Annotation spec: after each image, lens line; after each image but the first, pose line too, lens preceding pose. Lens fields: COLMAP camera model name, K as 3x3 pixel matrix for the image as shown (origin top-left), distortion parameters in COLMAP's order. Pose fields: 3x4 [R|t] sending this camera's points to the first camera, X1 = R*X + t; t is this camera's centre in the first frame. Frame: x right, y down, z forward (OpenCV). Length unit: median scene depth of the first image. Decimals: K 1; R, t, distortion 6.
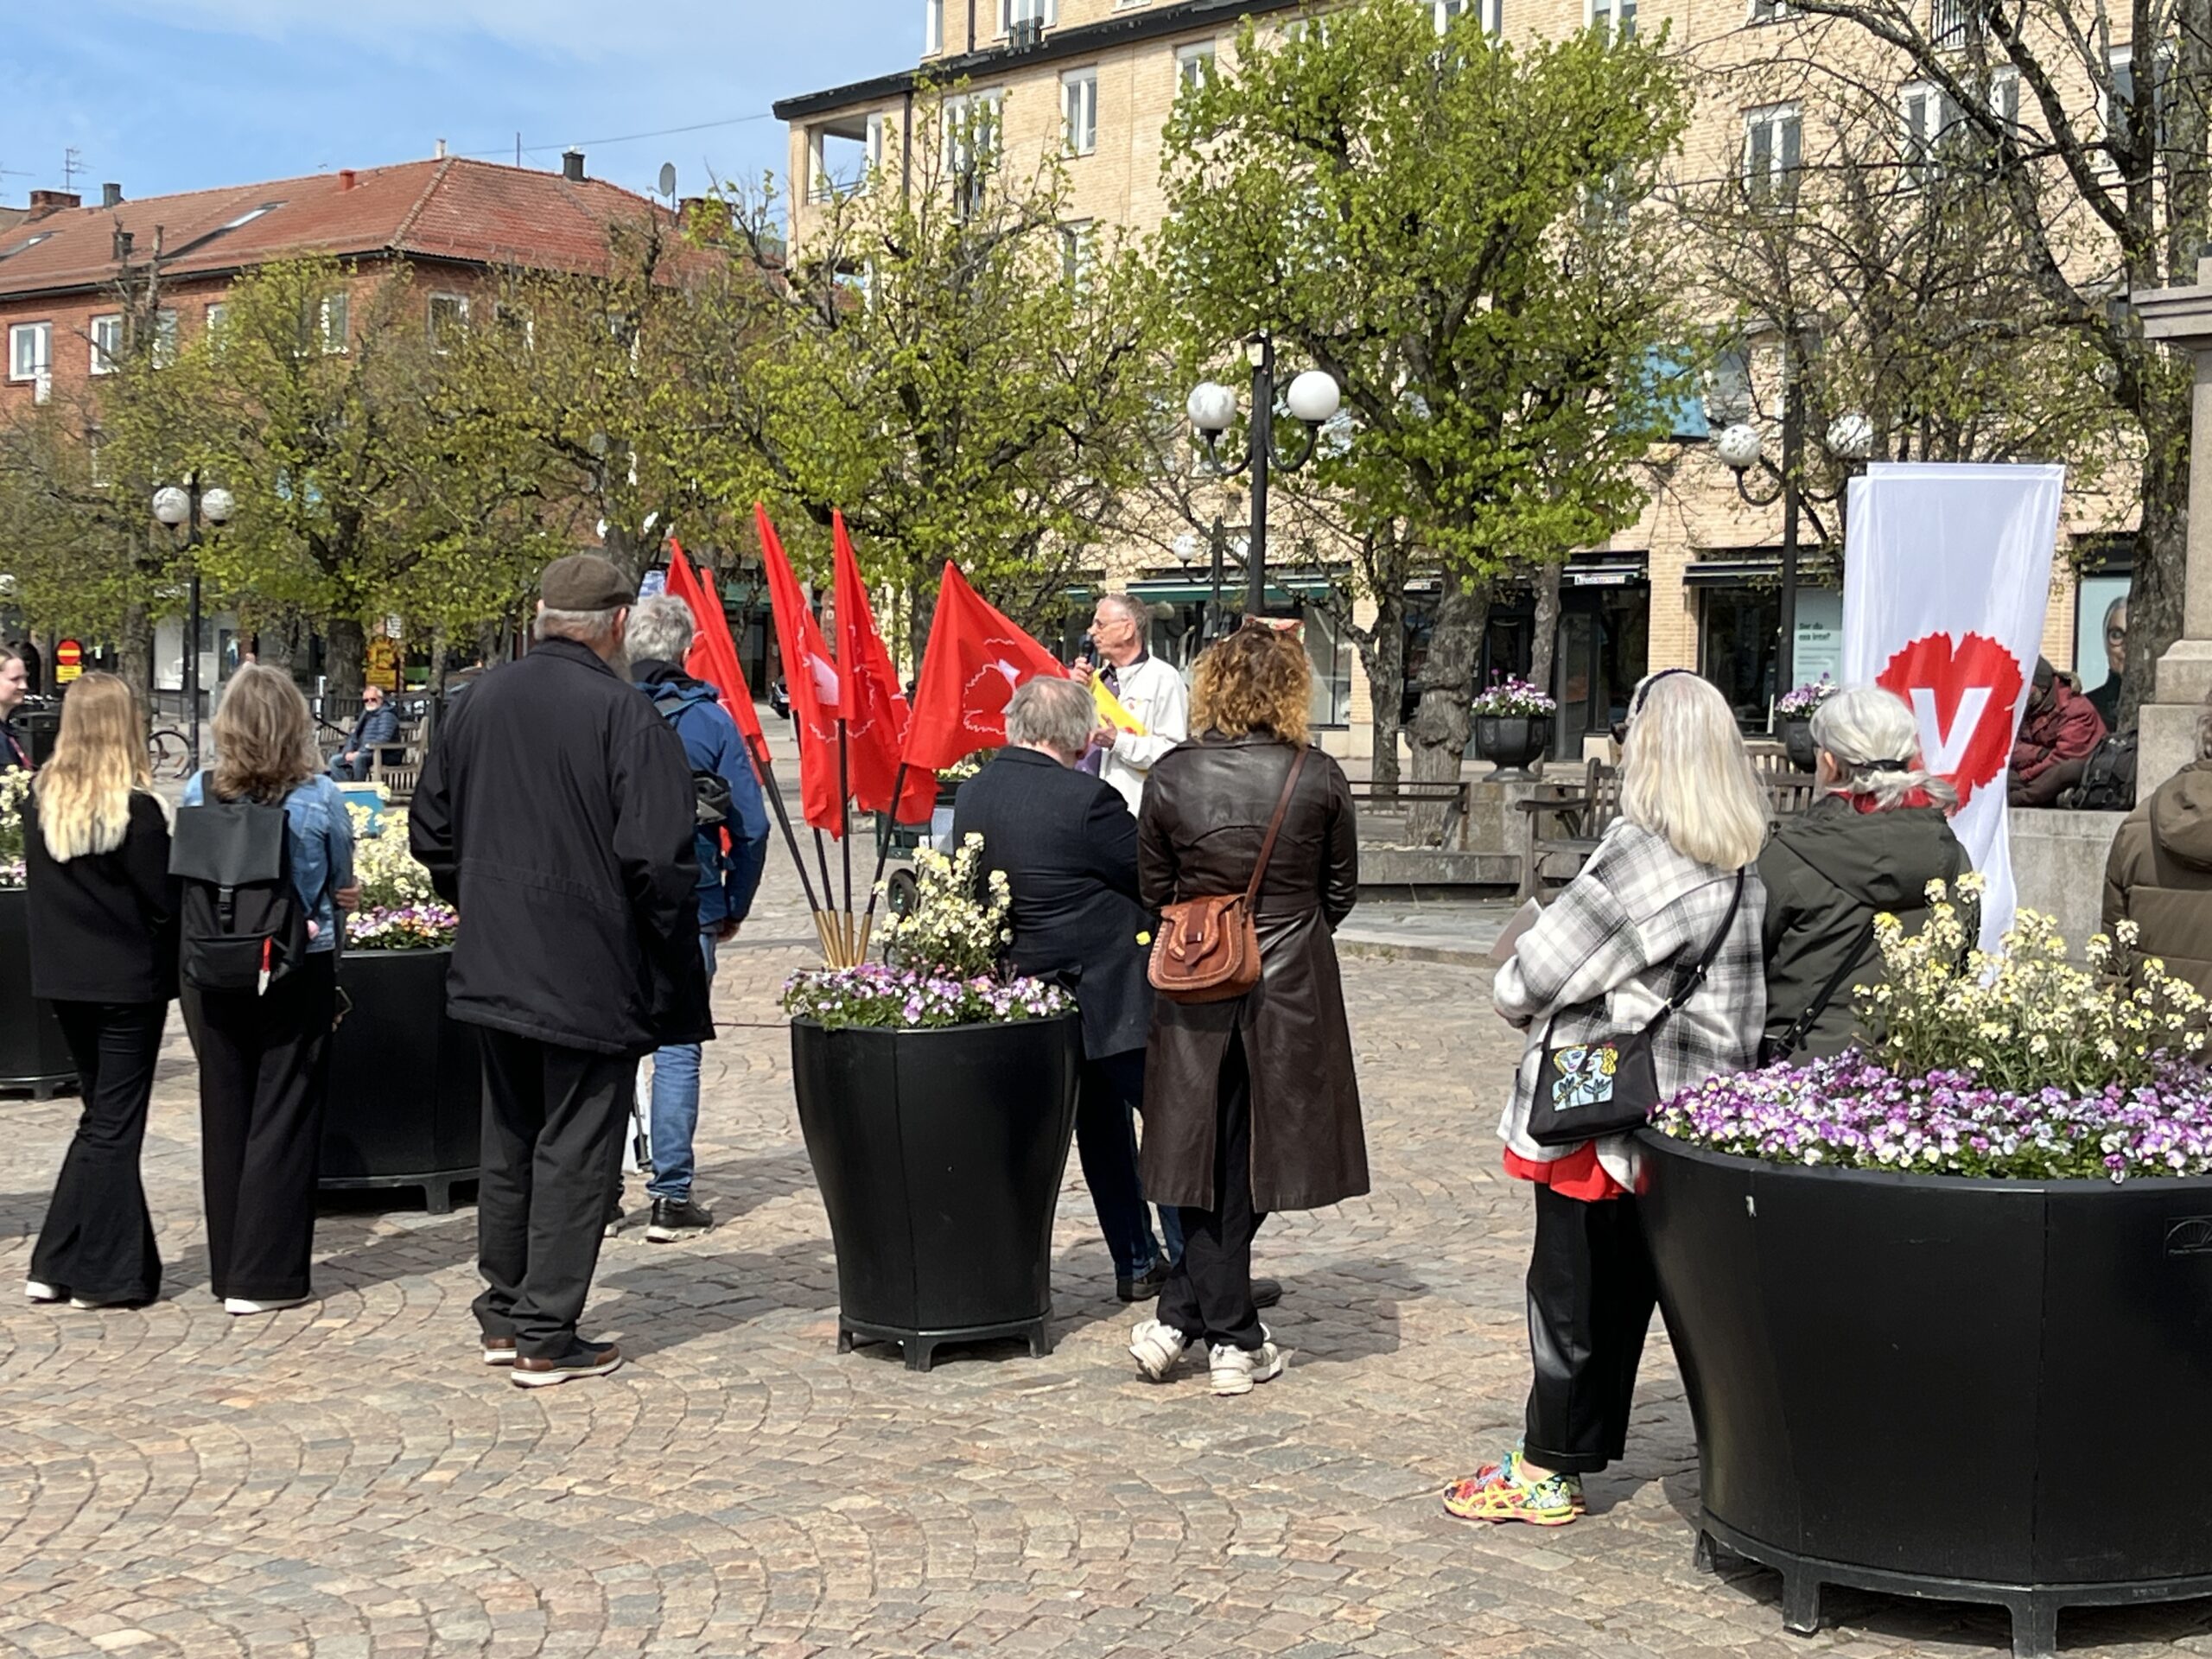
lens RADIAL K [[3490.4, 0, 1104.0], [0, 3490.4, 832.3], [0, 0, 1]] dist [-0.055918, 0.000000]
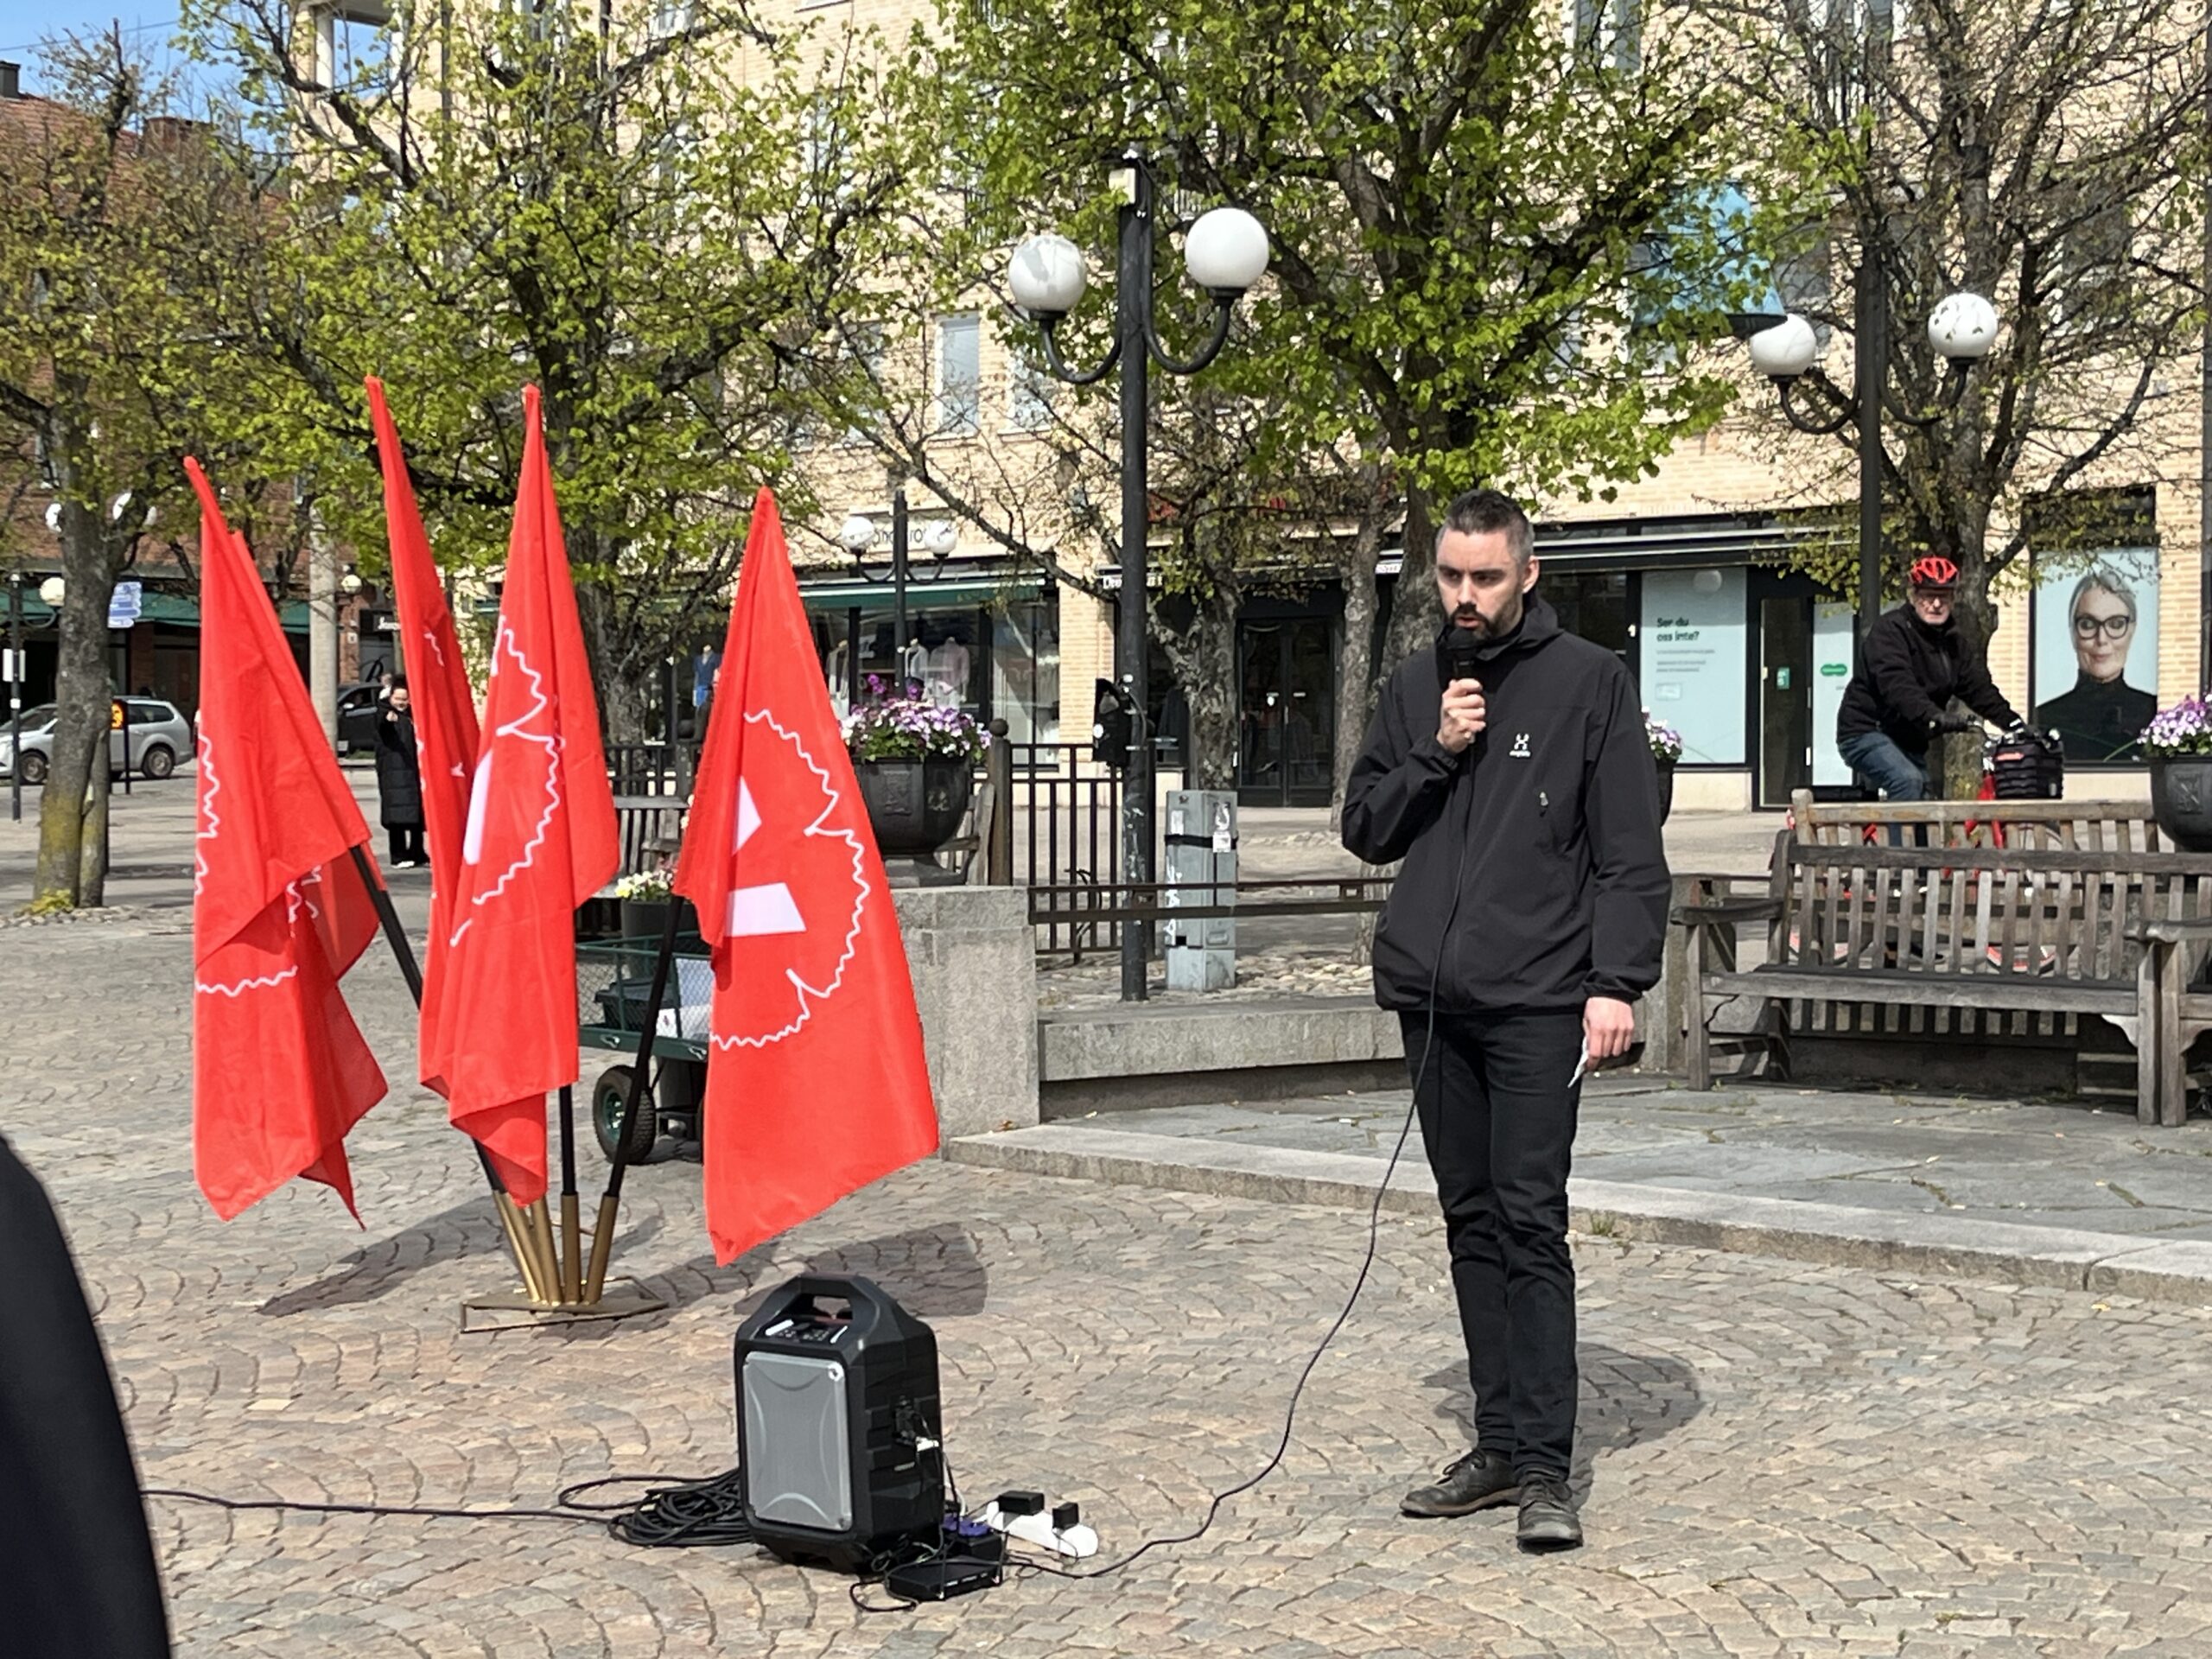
lens RADIAL K [[3962.0, 0, 1109.6], [0, 3962.0, 825.1], [0, 0, 1]] dist [0.020027, 0.000000]
pose [[0.993084, -0.025950, 0.114500, -0.033278], [0.027564, 0.999541, -0.012535, -0.011503], [-0.114122, 0.015604, 0.993344, 0.235274]]
